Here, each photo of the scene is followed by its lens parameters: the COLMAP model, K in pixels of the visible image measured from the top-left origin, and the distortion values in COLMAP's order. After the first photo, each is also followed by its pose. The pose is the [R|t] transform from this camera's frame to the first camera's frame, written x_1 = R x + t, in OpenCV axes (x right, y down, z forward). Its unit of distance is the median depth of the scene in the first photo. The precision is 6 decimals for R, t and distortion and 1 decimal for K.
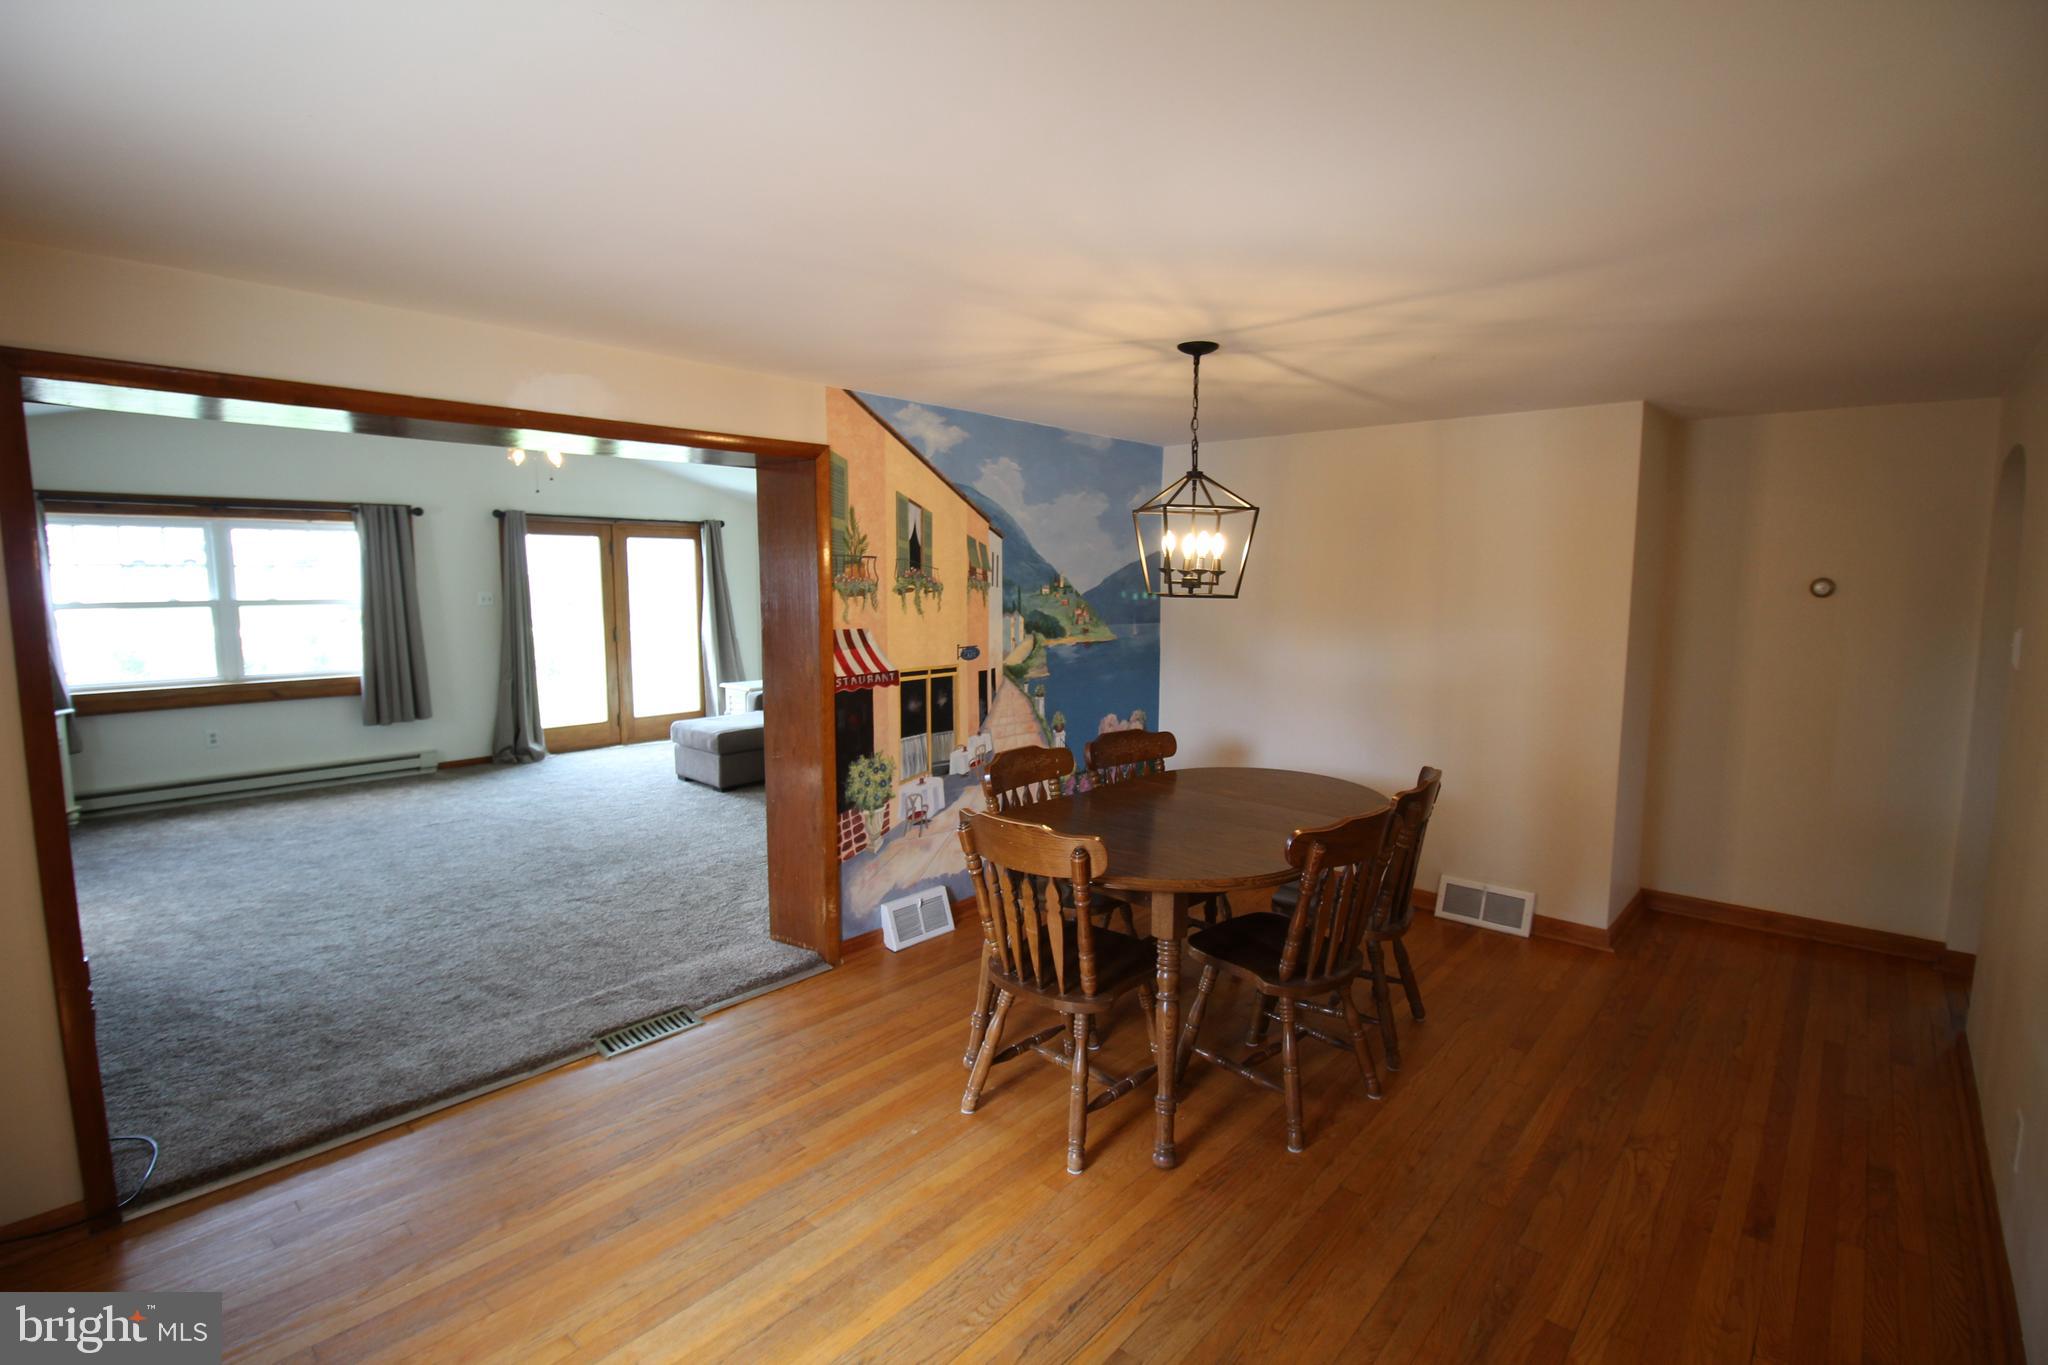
lens RADIAL K [[951.0, 0, 1024.0], [0, 951.0, 682.5], [0, 0, 1]] dist [0.000168, -0.014612]
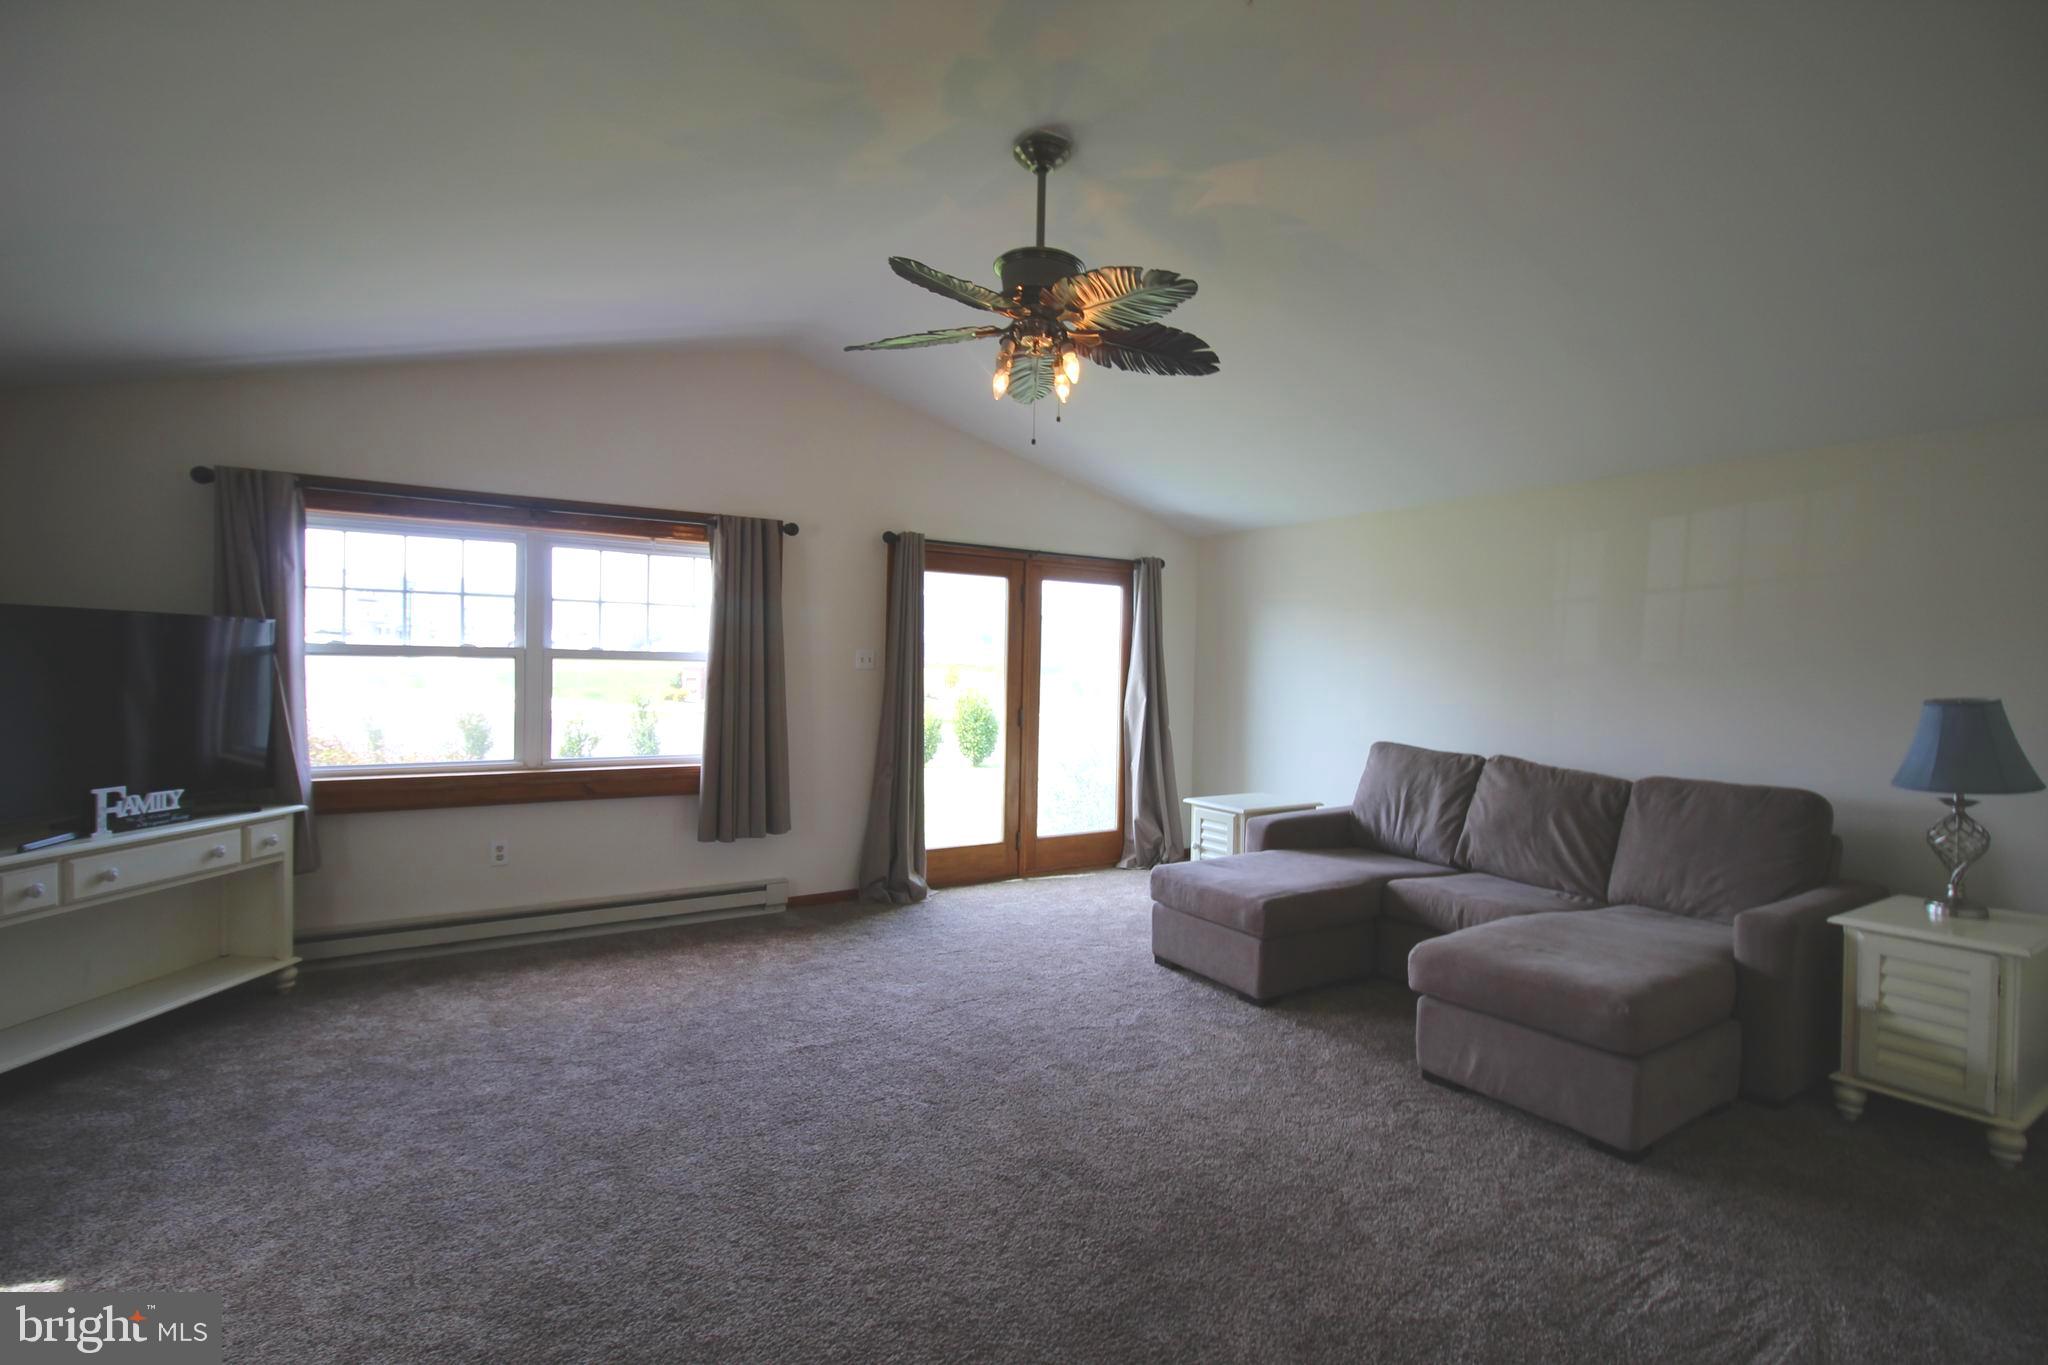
lens RADIAL K [[966.7, 0, 1025.1], [0, 966.7, 664.7], [0, 0, 1]] dist [-0.000850, -0.012242]
pose [[0.964327, 0.013410, -0.264373, -0.290563], [-0.043707, 0.993075, -0.109050, -0.013658], [0.261080, 0.116715, 0.958235, 0.385496]]
